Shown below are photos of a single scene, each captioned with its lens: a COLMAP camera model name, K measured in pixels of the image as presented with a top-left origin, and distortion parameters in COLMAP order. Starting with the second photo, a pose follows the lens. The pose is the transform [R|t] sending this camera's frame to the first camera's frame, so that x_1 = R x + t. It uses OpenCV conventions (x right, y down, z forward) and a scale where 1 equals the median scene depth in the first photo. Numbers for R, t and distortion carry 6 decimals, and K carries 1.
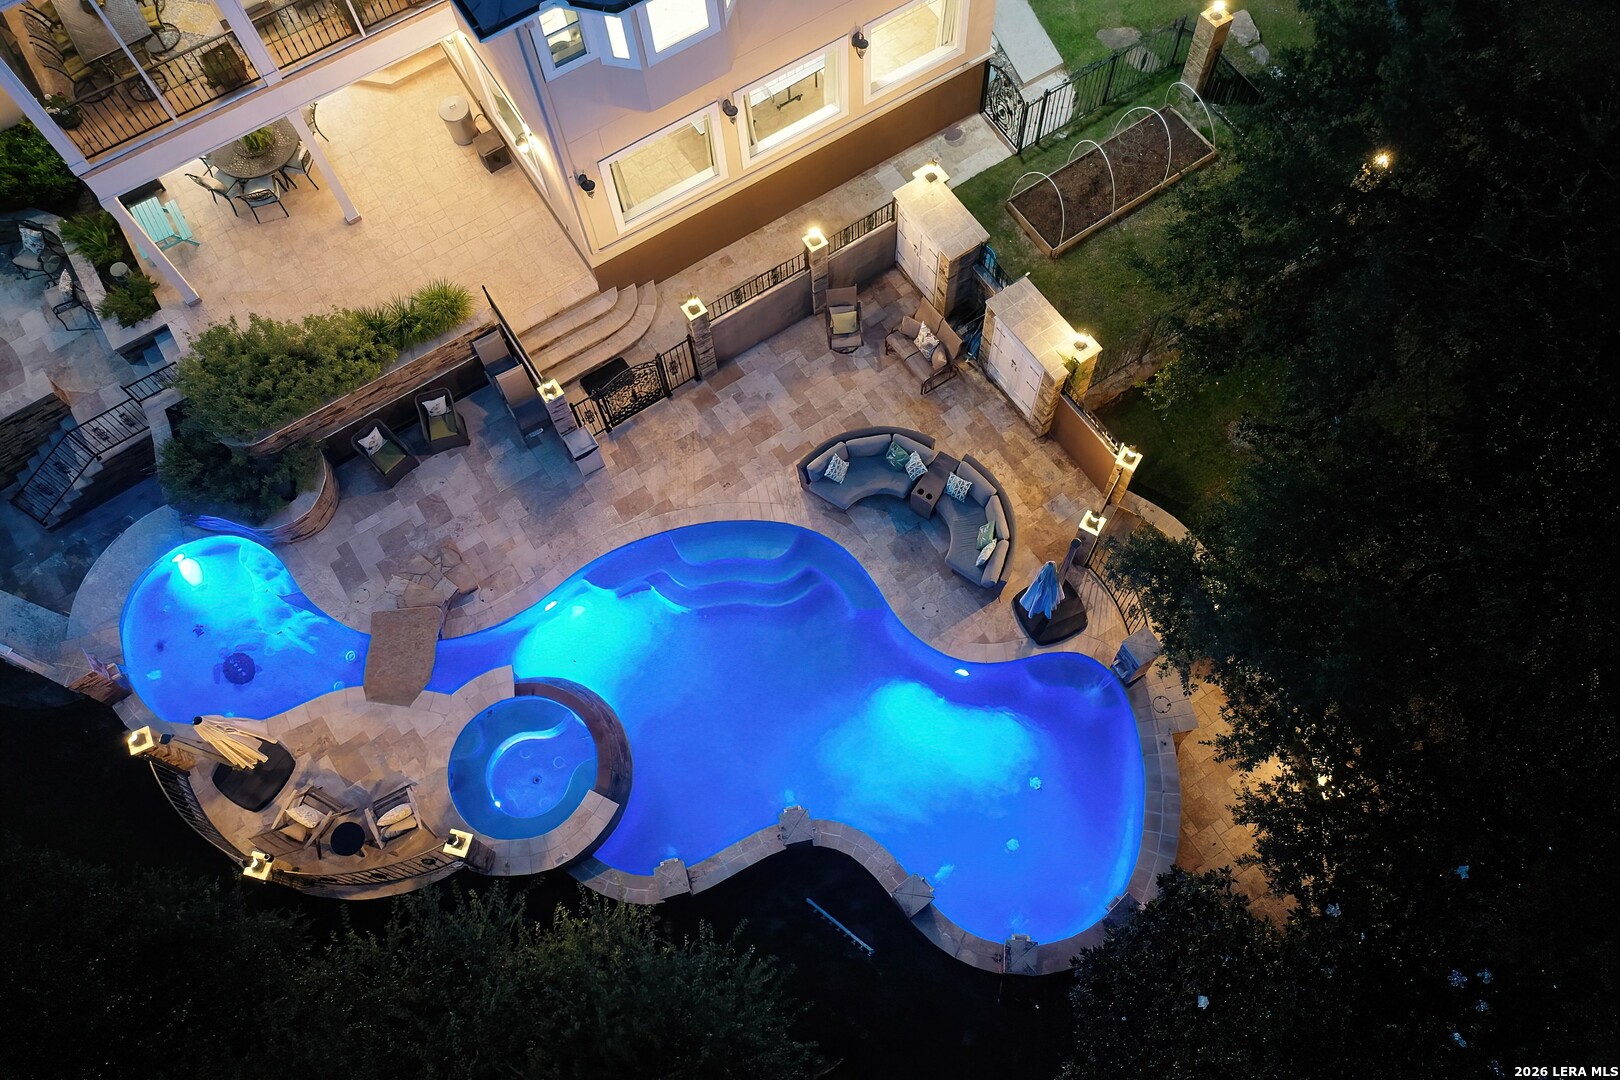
lens RADIAL K [[1258.4, 0, 786.6], [0, 1258.4, 538.4], [0, 0, 1]] dist [-0.002142, 0.007575]
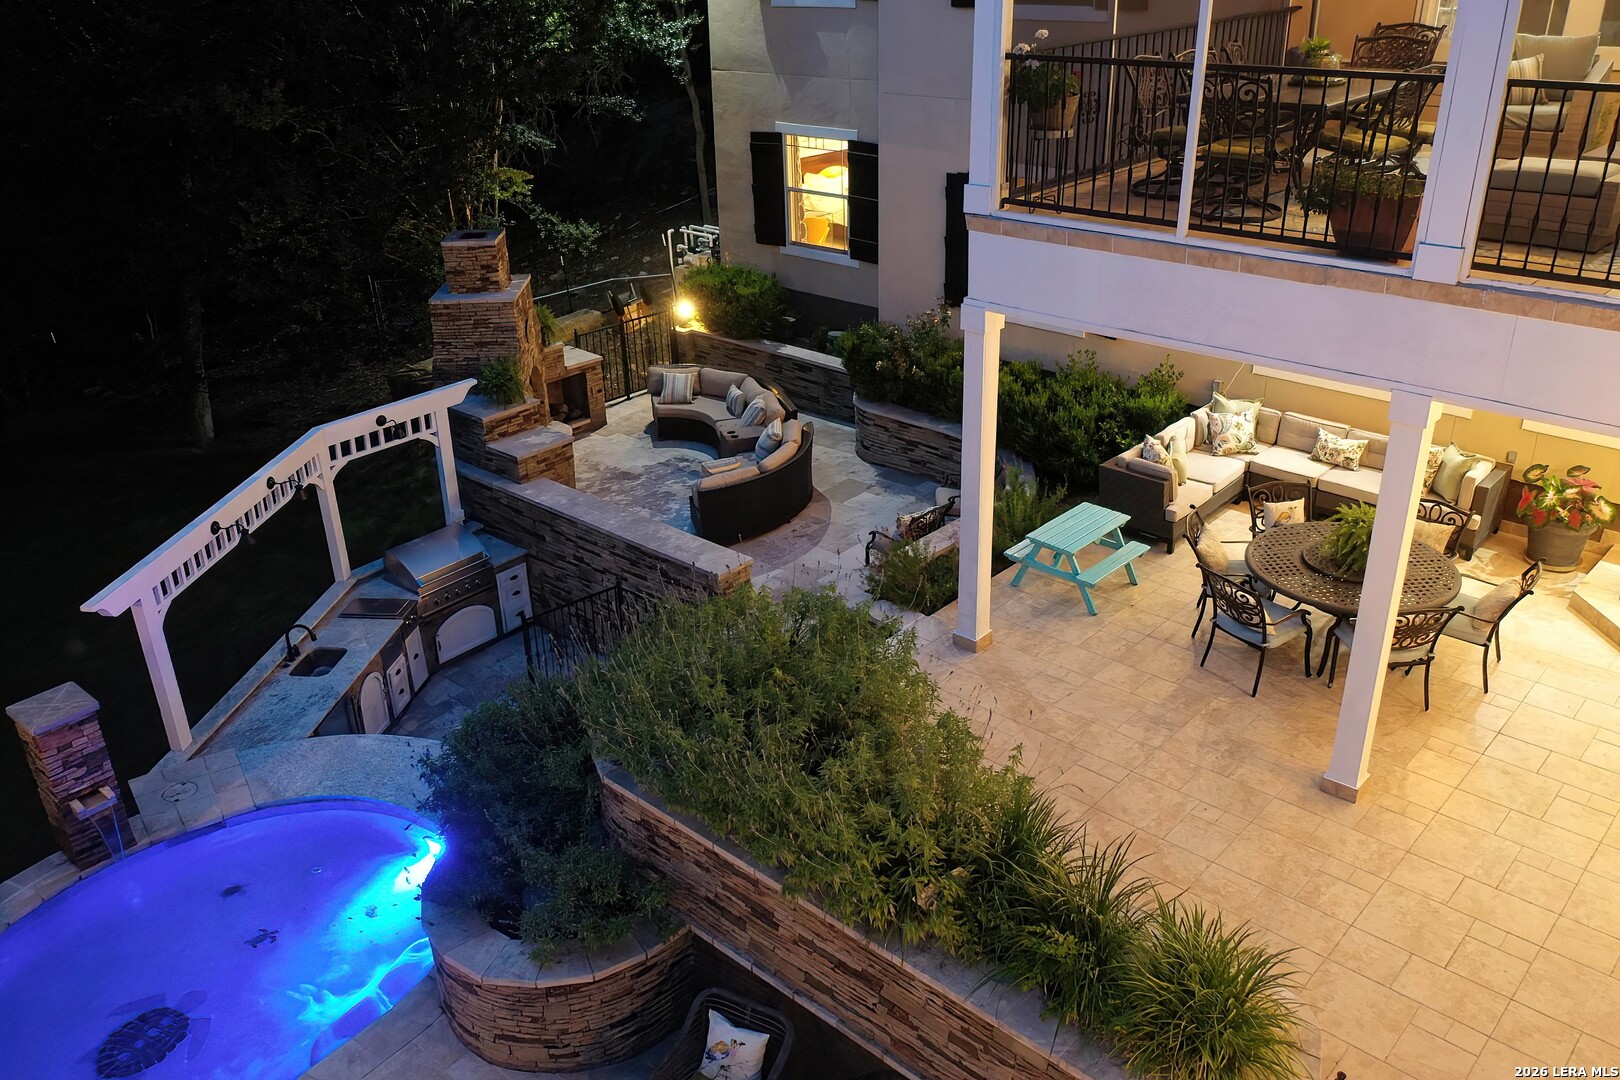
lens RADIAL K [[1258.4, 0, 786.6], [0, 1258.4, 538.4], [0, 0, 1]] dist [-0.002142, 0.007575]
pose [[0.252776, 0.449177, -0.856939, -0.107321], [-0.885851, 0.463608, -0.018297, -0.146212], [0.389065, 0.763746, 0.515093, 0.742258]]
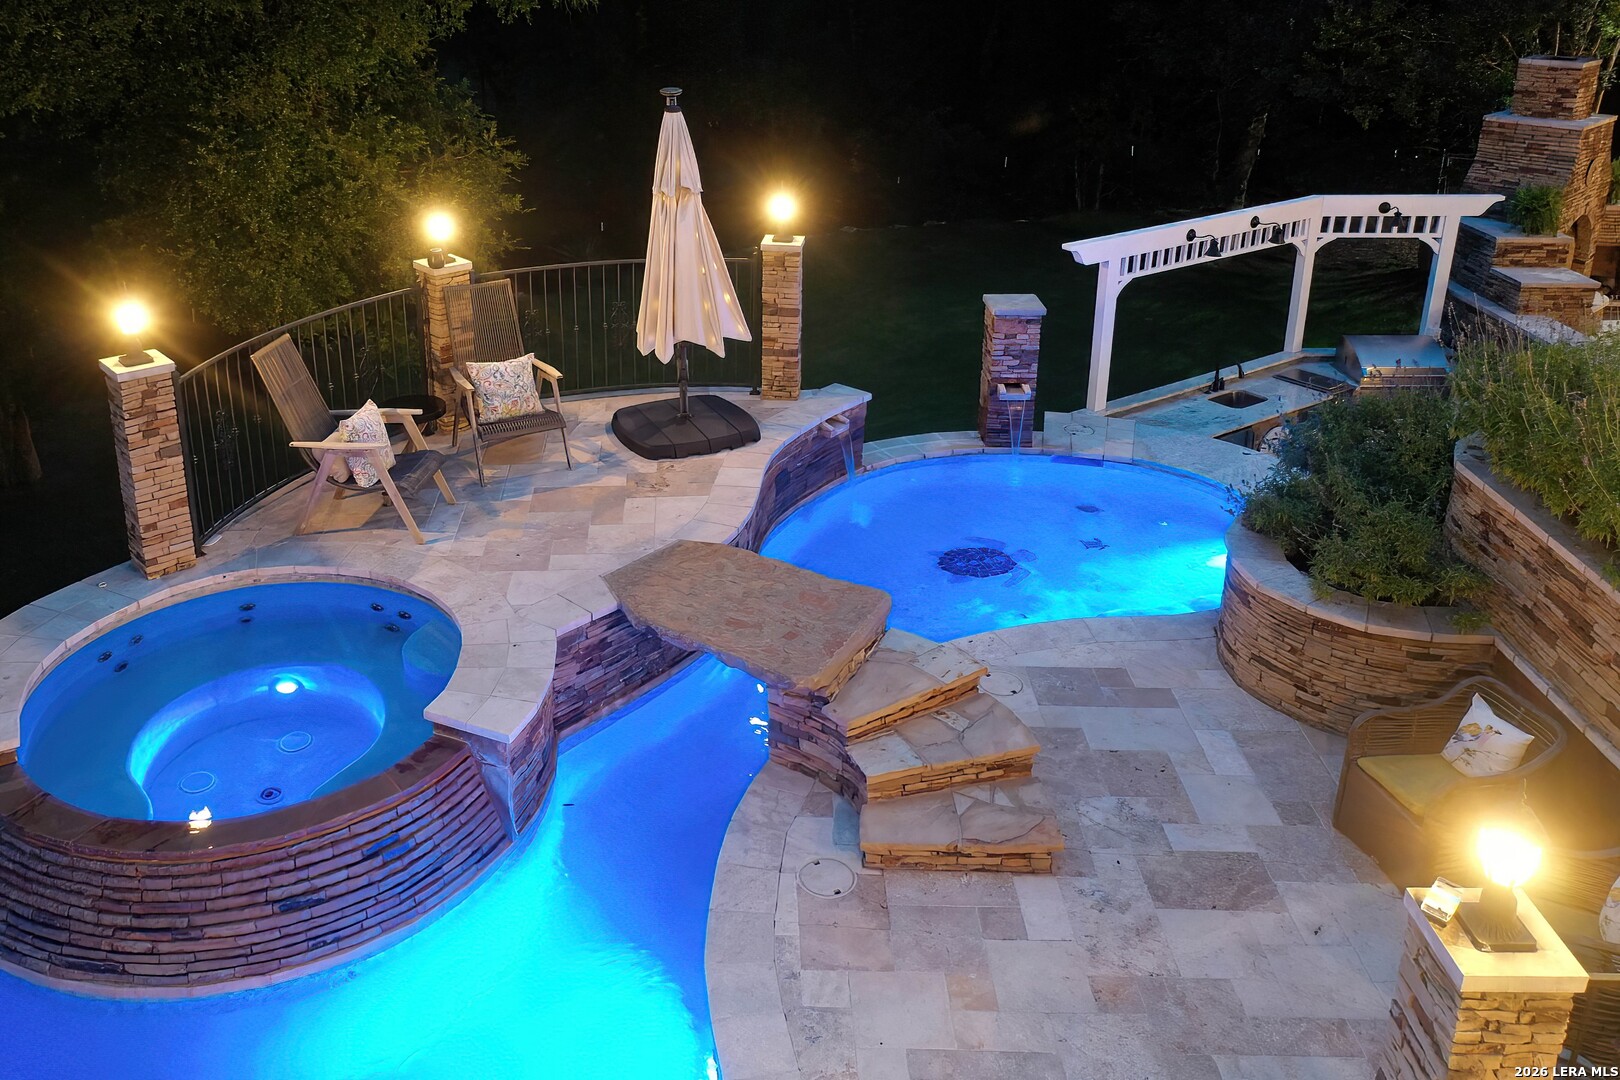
lens RADIAL K [[1342.5, 0, 757.3], [0, 1342.5, 404.6], [0, 0, 1]] dist [0.004767, -0.003074]
pose [[-0.546771, 0.310627, -0.777530, -0.016317], [-0.764995, 0.192125, 0.614711, -0.156443], [0.340329, 0.930913, 0.132579, 0.833857]]
